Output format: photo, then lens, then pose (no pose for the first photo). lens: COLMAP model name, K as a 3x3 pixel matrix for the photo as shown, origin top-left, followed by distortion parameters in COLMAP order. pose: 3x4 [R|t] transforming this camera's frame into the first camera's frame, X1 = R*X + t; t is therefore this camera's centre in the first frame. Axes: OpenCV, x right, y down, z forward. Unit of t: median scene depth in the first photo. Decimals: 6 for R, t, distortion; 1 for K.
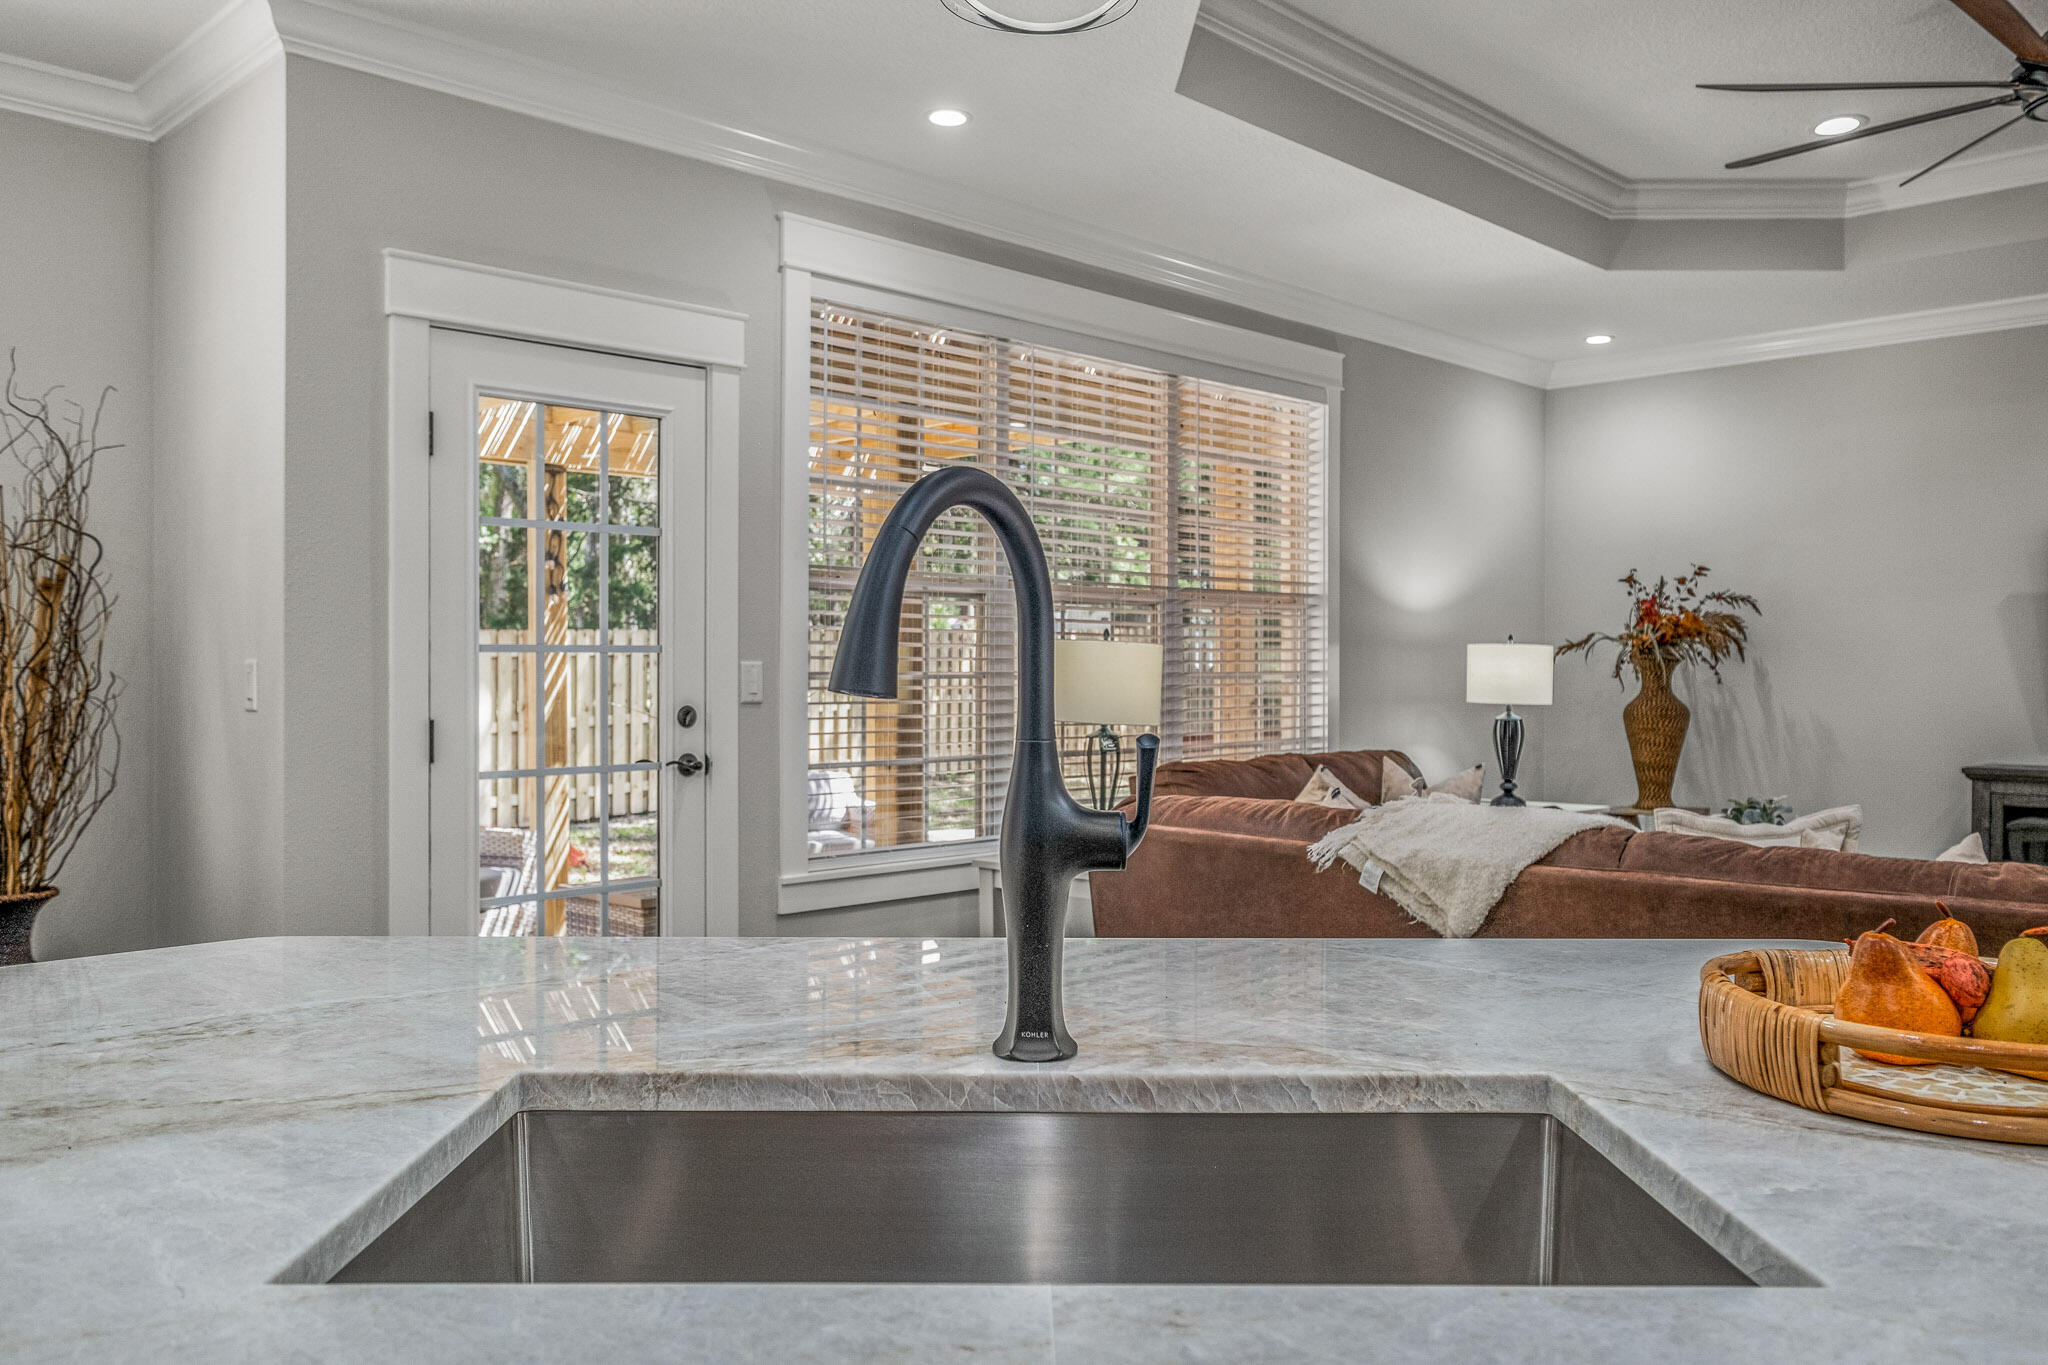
lens RADIAL K [[1618.2, 0, 1057.9], [0, 1618.2, 669.9], [0, 0, 1]] dist [0.002606, 0.006323]
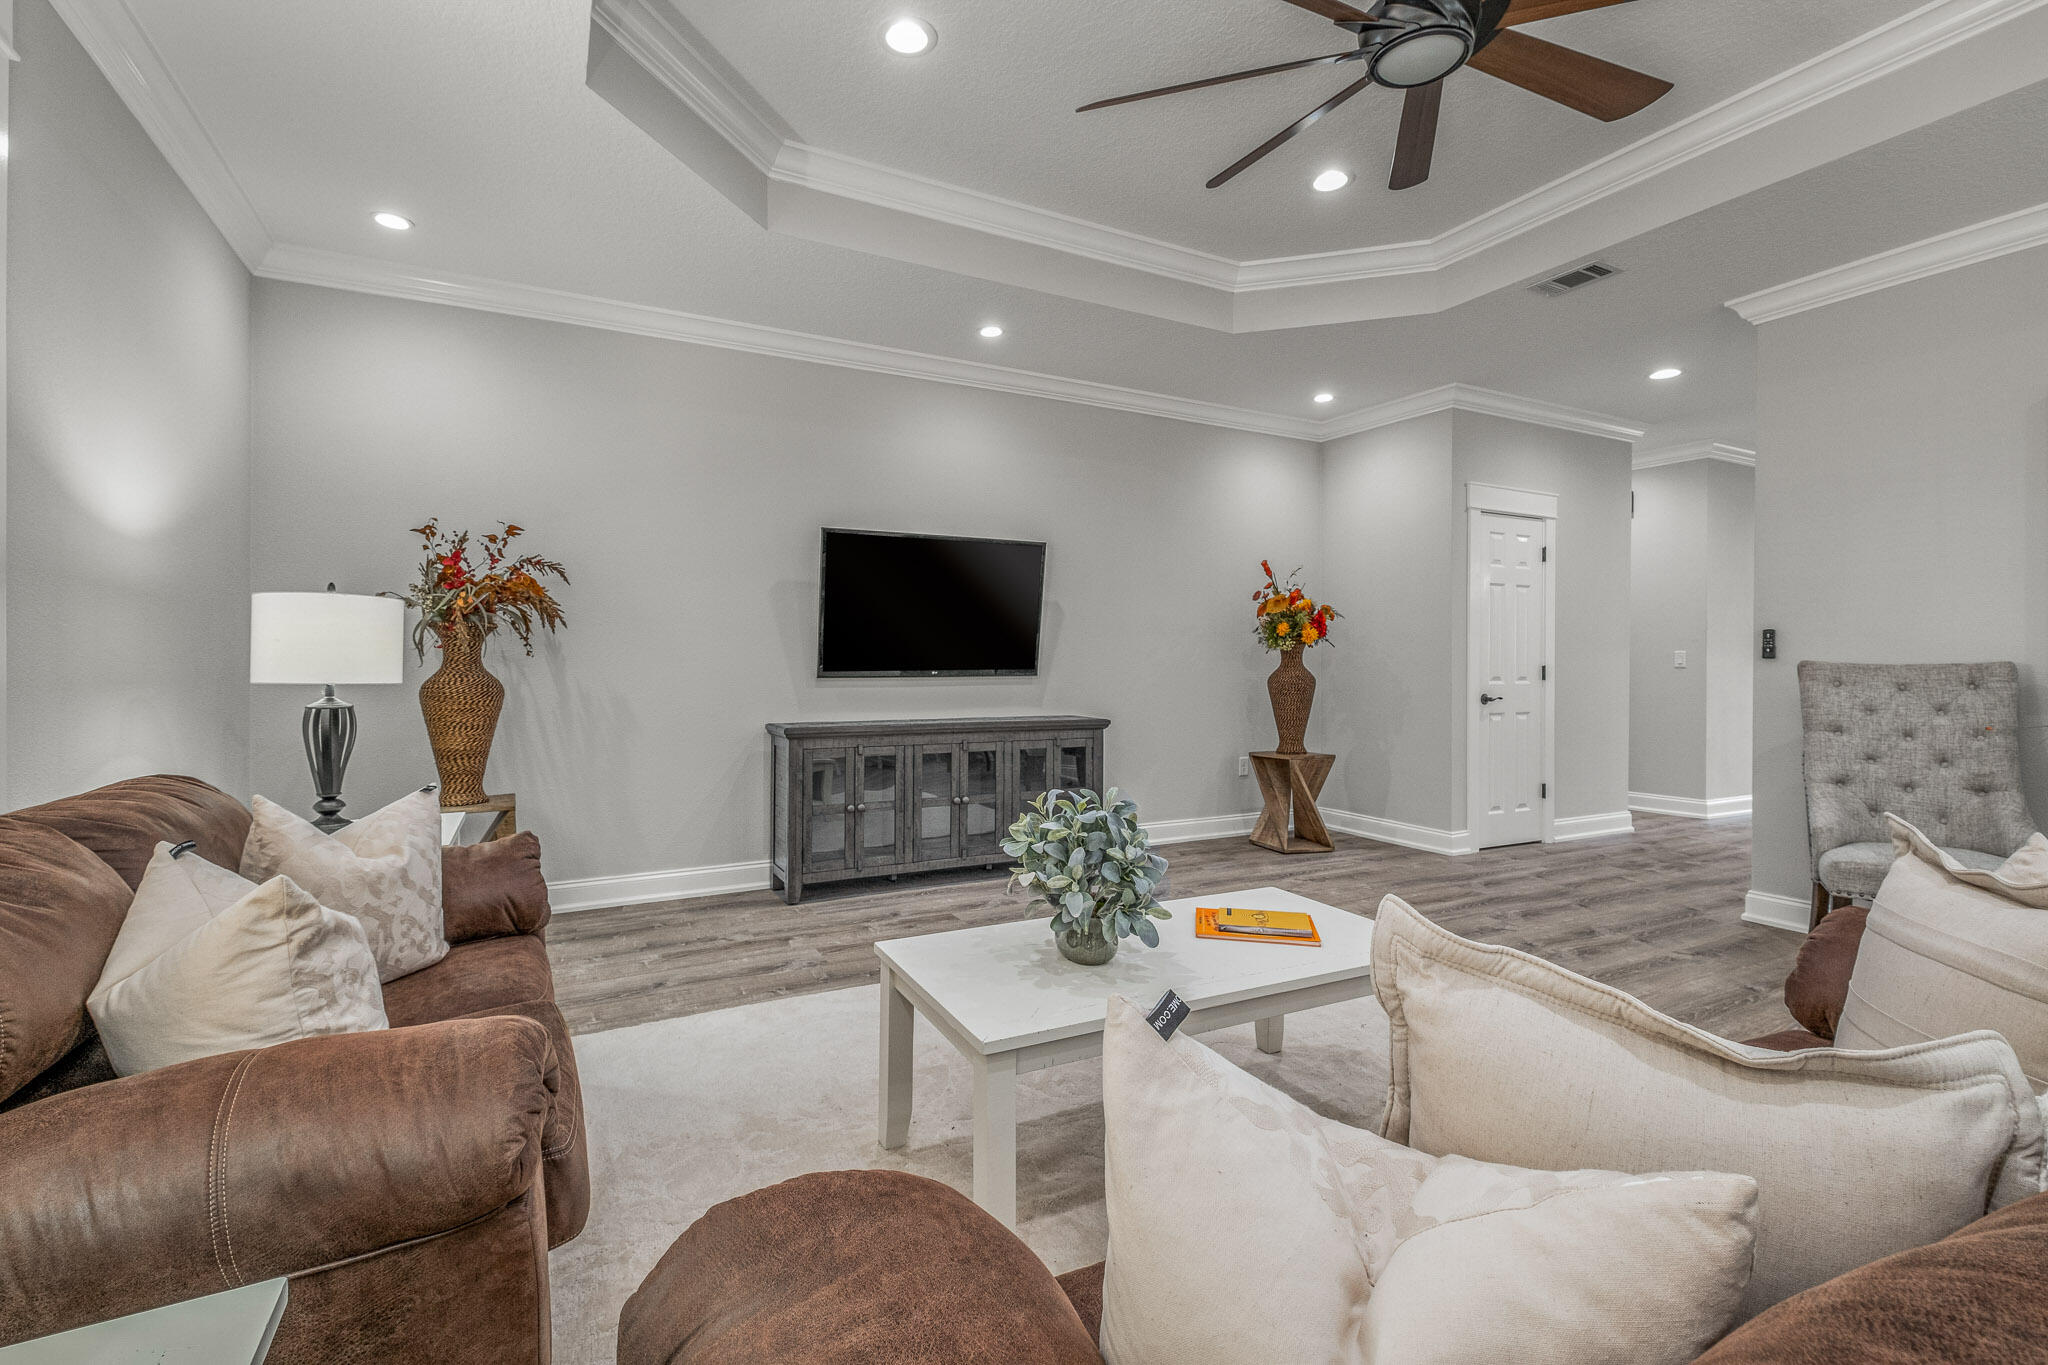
lens RADIAL K [[912.6, 0, 1031.1], [0, 912.6, 659.2], [0, 0, 1]] dist [0.001954, -0.005551]
pose [[0.324180, -0.001667, 0.945994, 0.014257], [-0.002260, 0.999994, 0.002537, 0.010322], [-0.945993, -0.002960, 0.324174, 0.688452]]
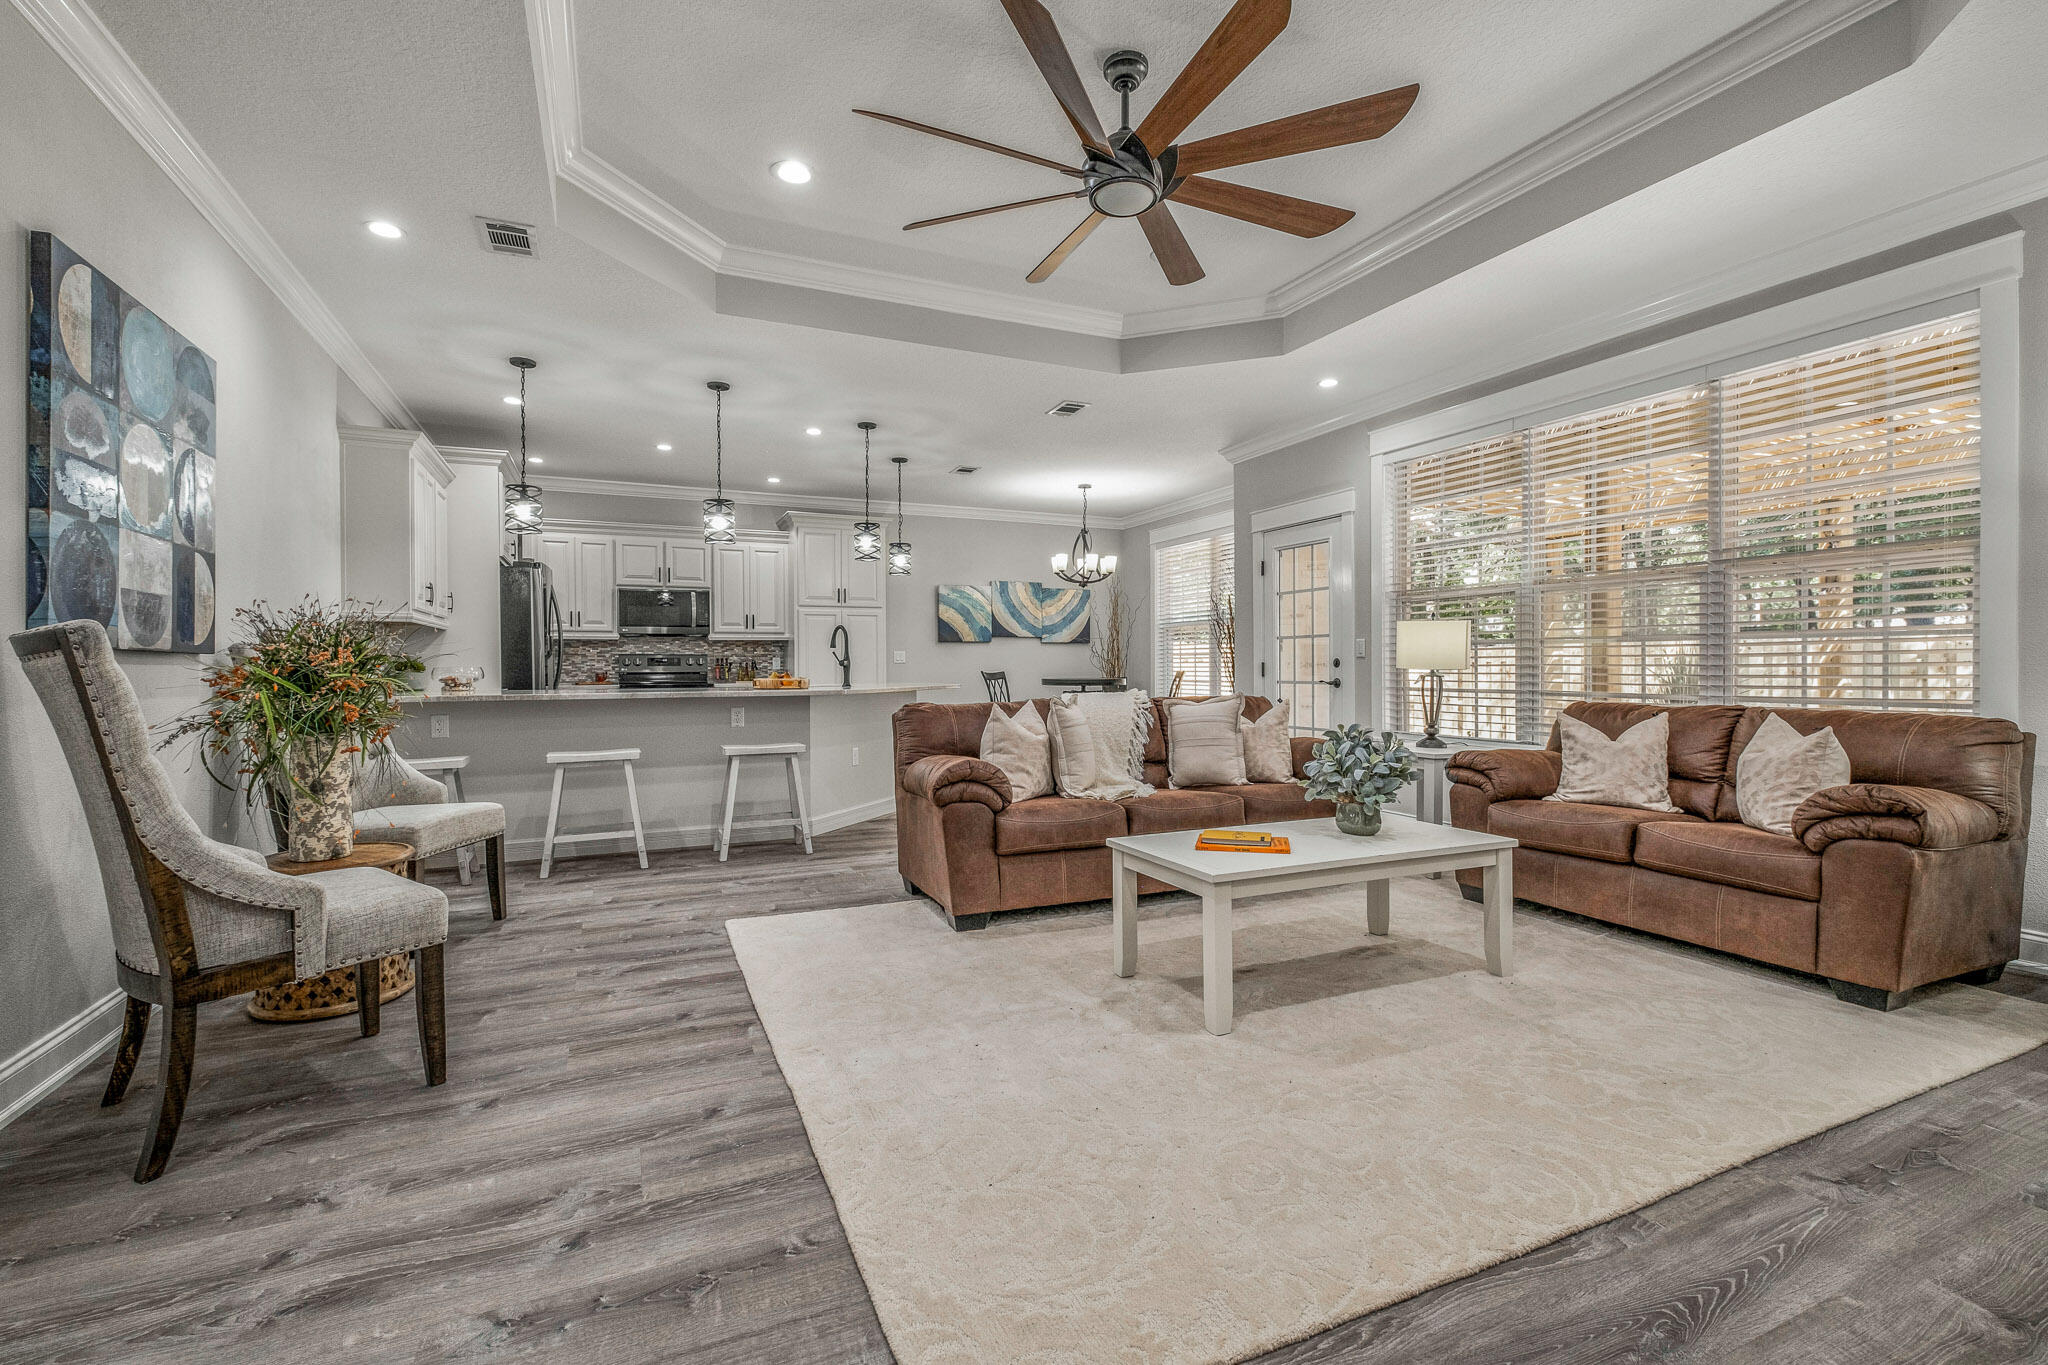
lens RADIAL K [[912.6, 0, 1018.0], [0, 912.6, 662.4], [0, 0, 1]] dist [0.001954, -0.005551]
pose [[-0.385847, -0.006068, -0.922543, 0.890410], [0.000253, 0.999978, -0.006683, 0.027589], [0.922563, -0.002812, -0.385836, 0.803090]]
